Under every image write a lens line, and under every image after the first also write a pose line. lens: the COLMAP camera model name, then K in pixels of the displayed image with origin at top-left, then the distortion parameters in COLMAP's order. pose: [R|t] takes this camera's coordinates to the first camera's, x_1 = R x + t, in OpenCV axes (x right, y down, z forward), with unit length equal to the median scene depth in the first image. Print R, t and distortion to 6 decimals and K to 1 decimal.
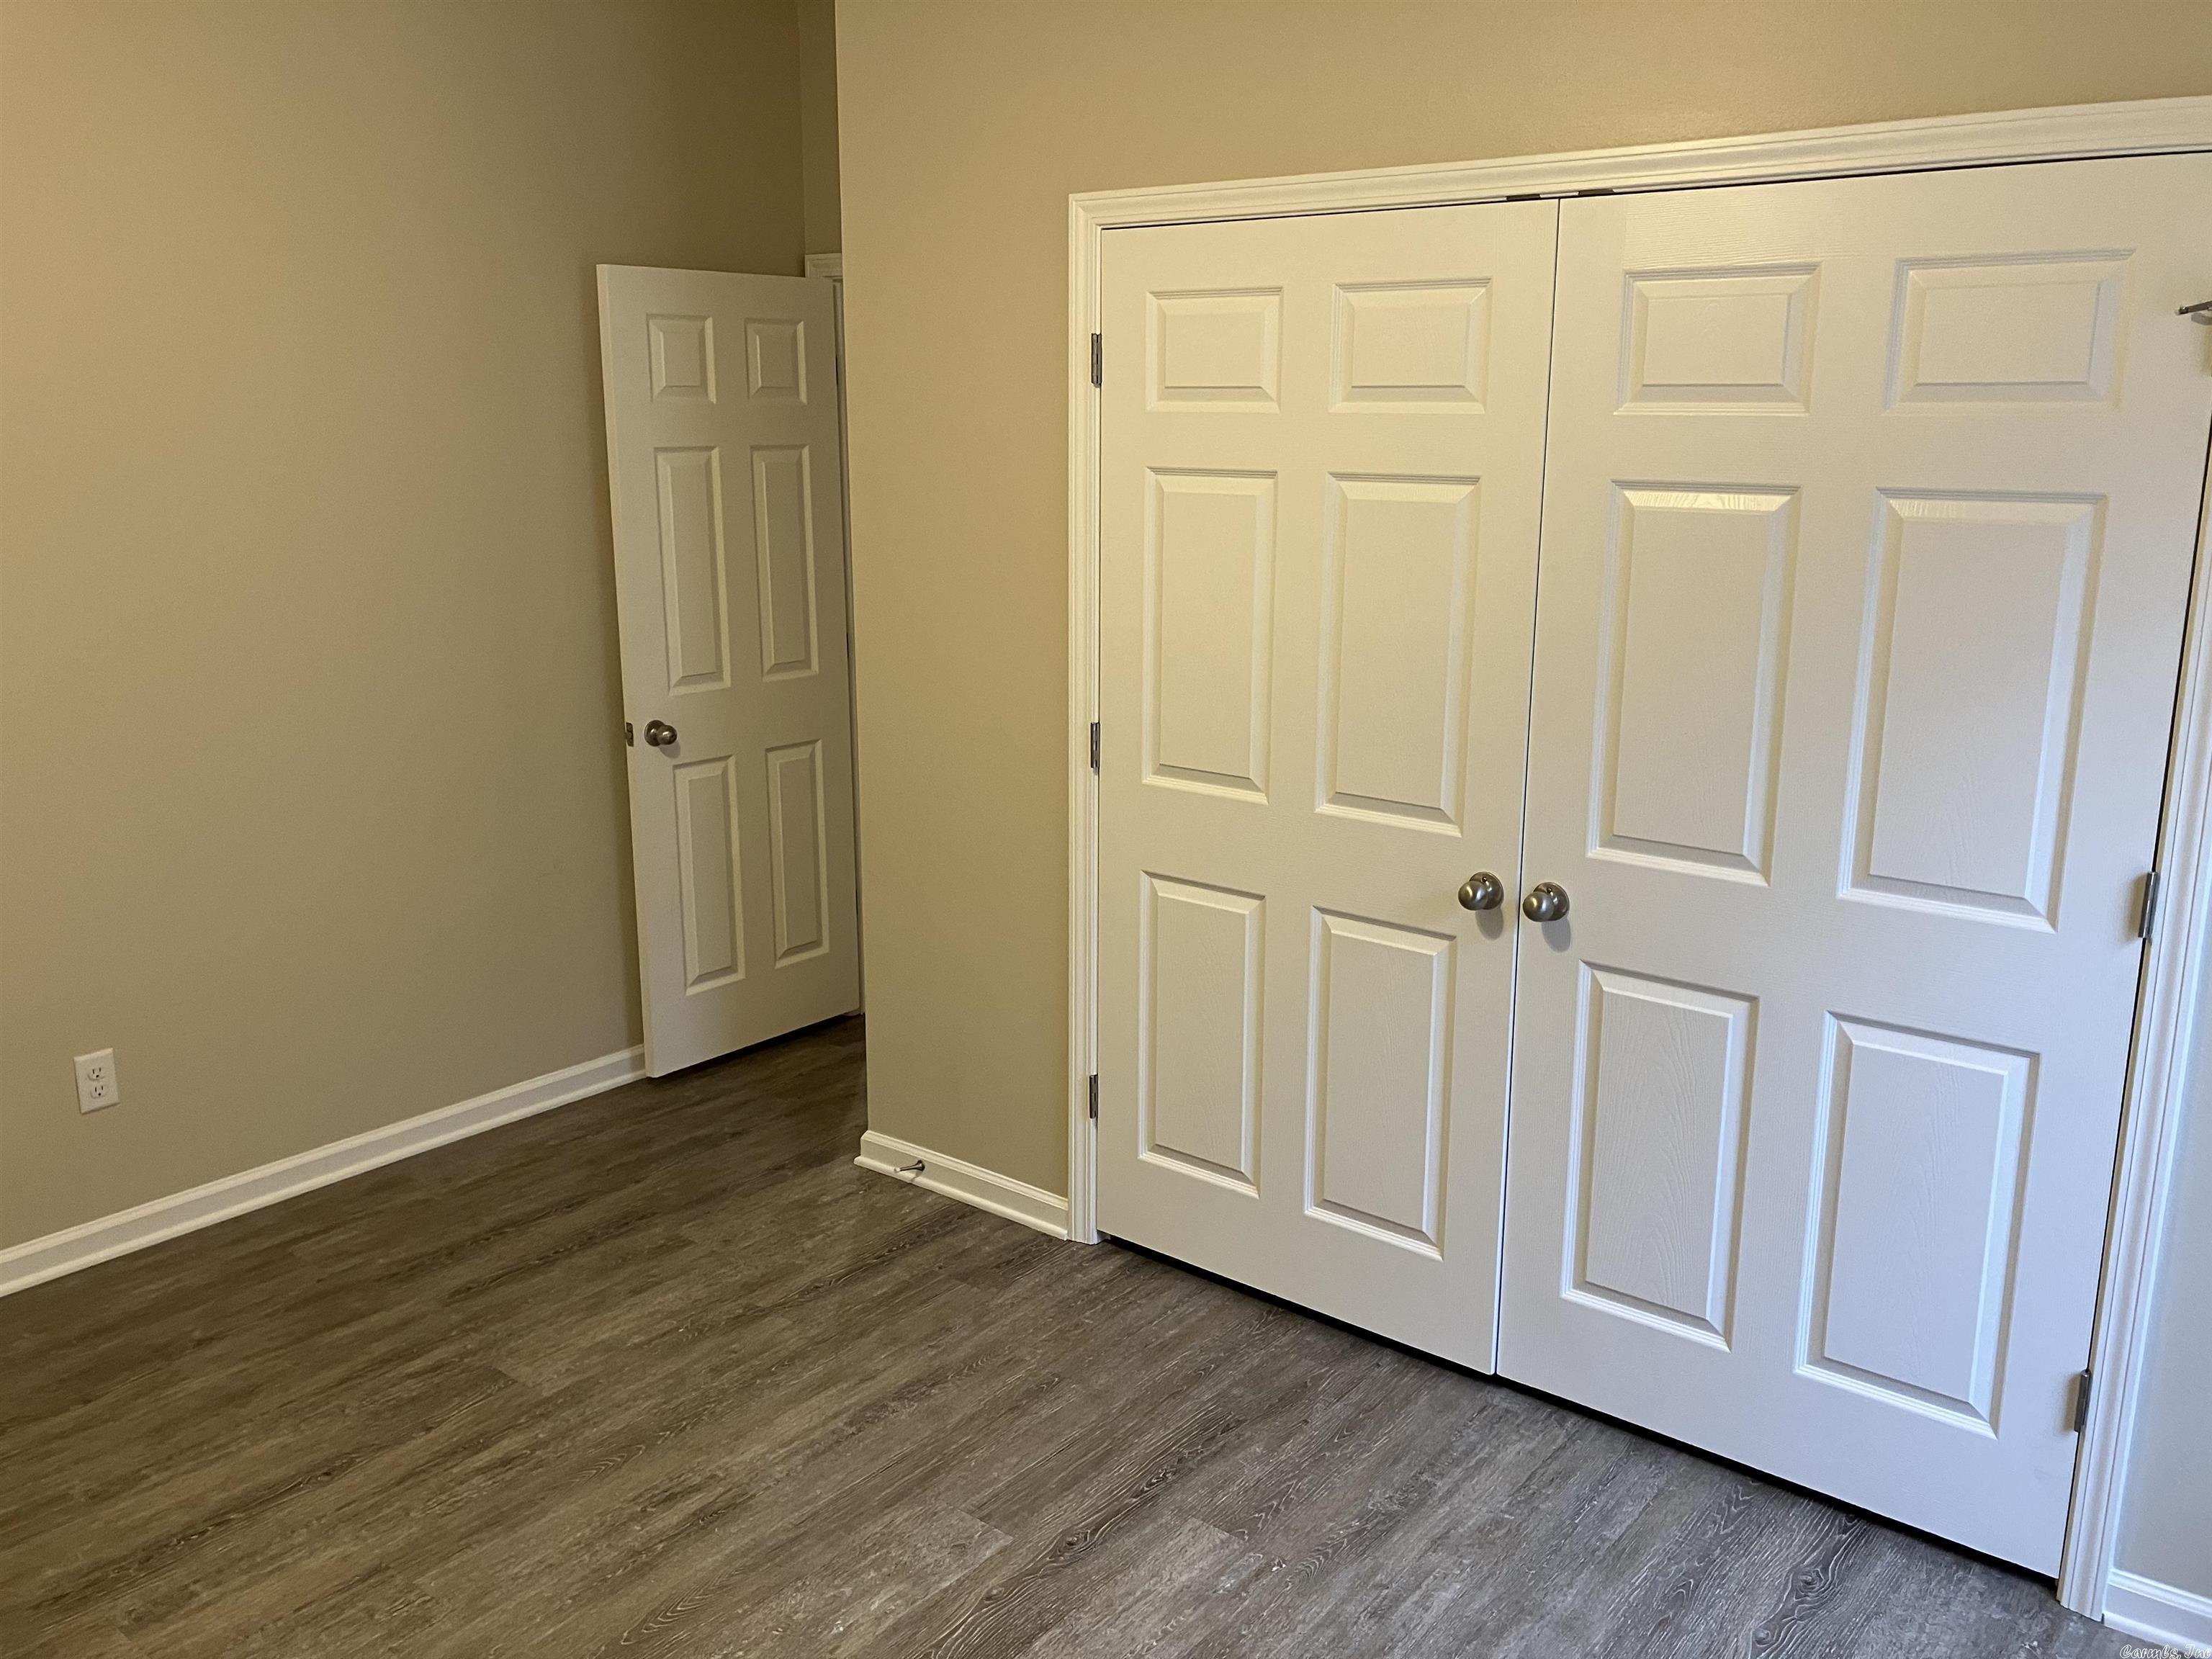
lens RADIAL K [[1817.1, 0, 1067.5], [0, 1817.1, 833.3], [0, 0, 1]] dist [0.017270, 0.002213]
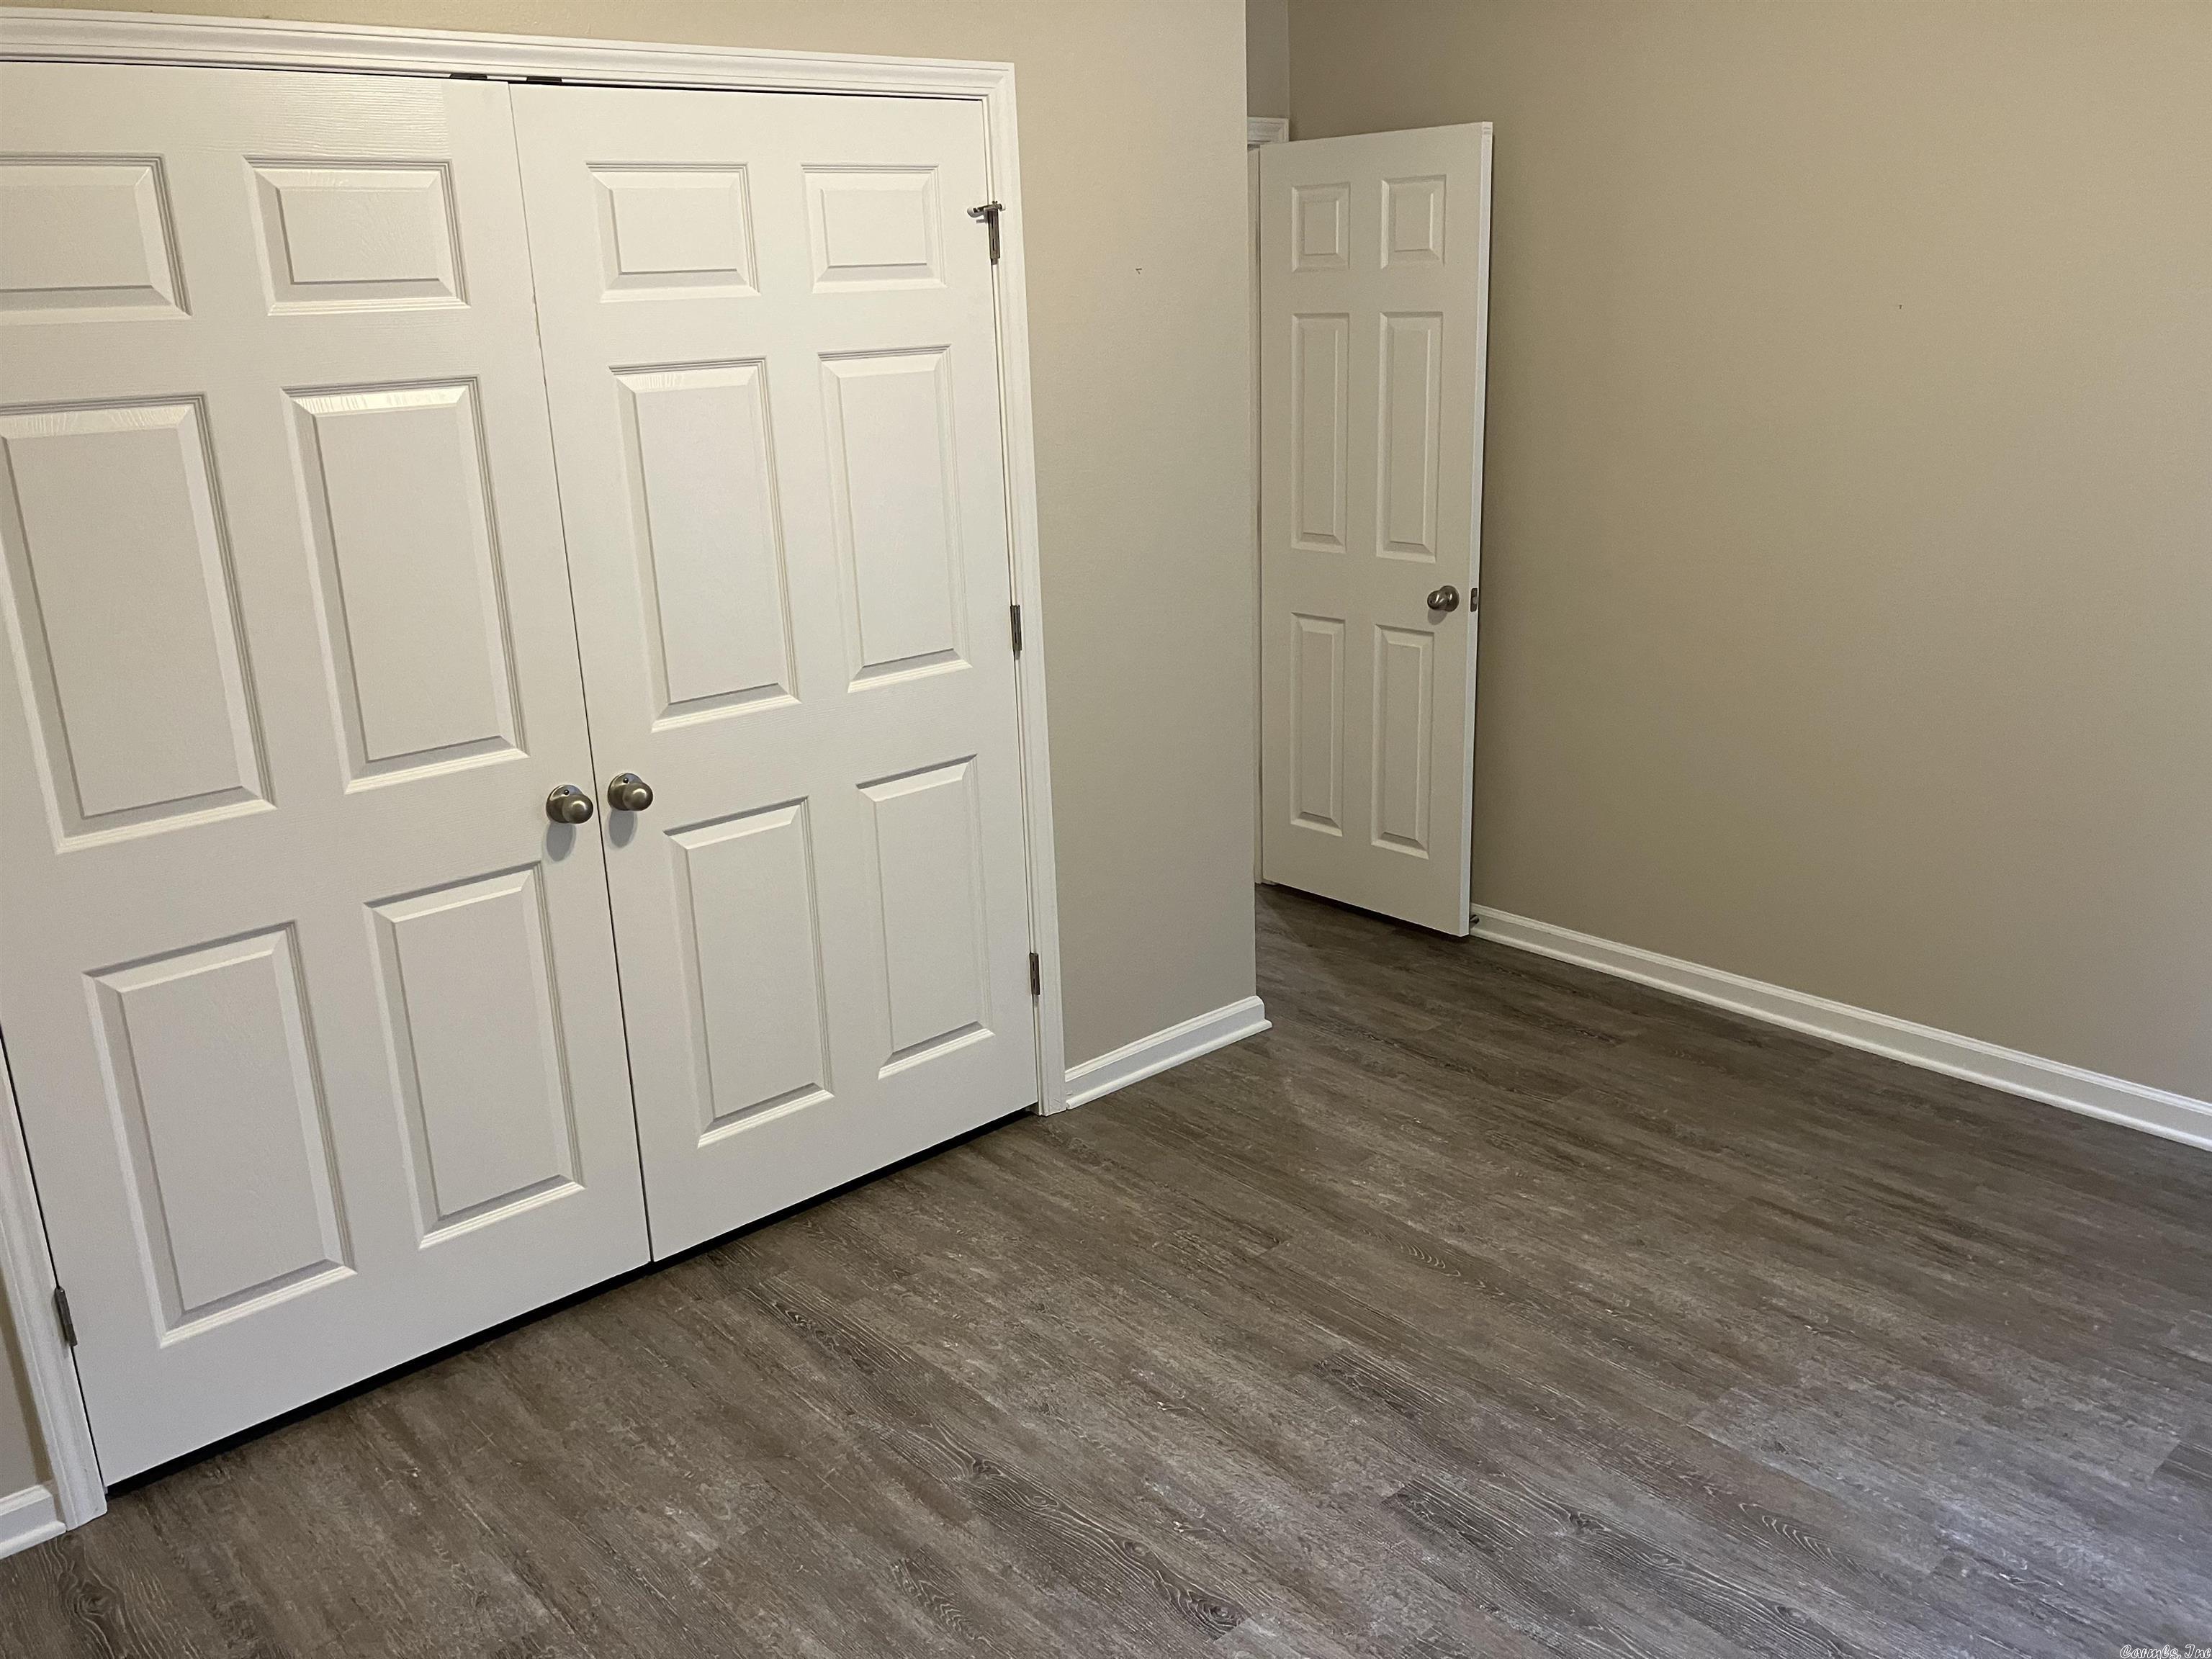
lens RADIAL K [[1808.7, 0, 1095.0], [0, 1808.7, 803.0], [0, 0, 1]] dist [0.007070, 0.002673]
pose [[0.159812, -0.285774, 0.944877, -0.643183], [0.263540, 0.934790, 0.238150, -0.124444], [-0.951319, 0.210954, 0.224703, 0.516942]]
